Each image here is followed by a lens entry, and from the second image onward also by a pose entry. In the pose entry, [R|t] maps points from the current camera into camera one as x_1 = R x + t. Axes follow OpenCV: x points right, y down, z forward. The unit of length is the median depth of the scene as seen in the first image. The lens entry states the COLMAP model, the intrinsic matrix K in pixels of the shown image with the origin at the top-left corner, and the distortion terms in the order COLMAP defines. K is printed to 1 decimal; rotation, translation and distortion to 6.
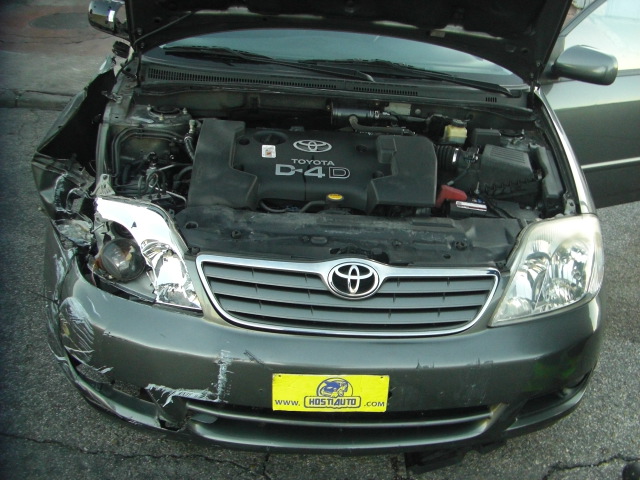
lens RADIAL K [[723.7, 0, 384.3], [0, 723.7, 248.1], [0, 0, 1]] dist [-0.181522, 0.111062]
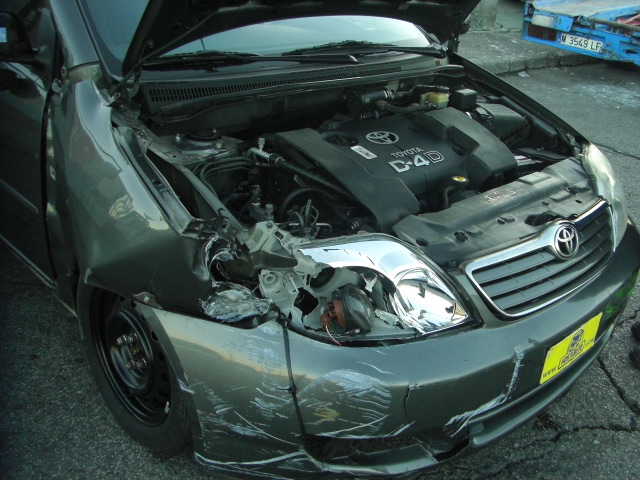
lens RADIAL K [[723.7, 0, 384.3], [0, 723.7, 248.1], [0, 0, 1]] dist [-0.181522, 0.111062]
pose [[0.749166, -0.308736, 0.586031, -0.797062], [0.268304, 0.950343, 0.157673, -0.172497], [-0.605610, 0.039111, 0.794800, 0.271746]]
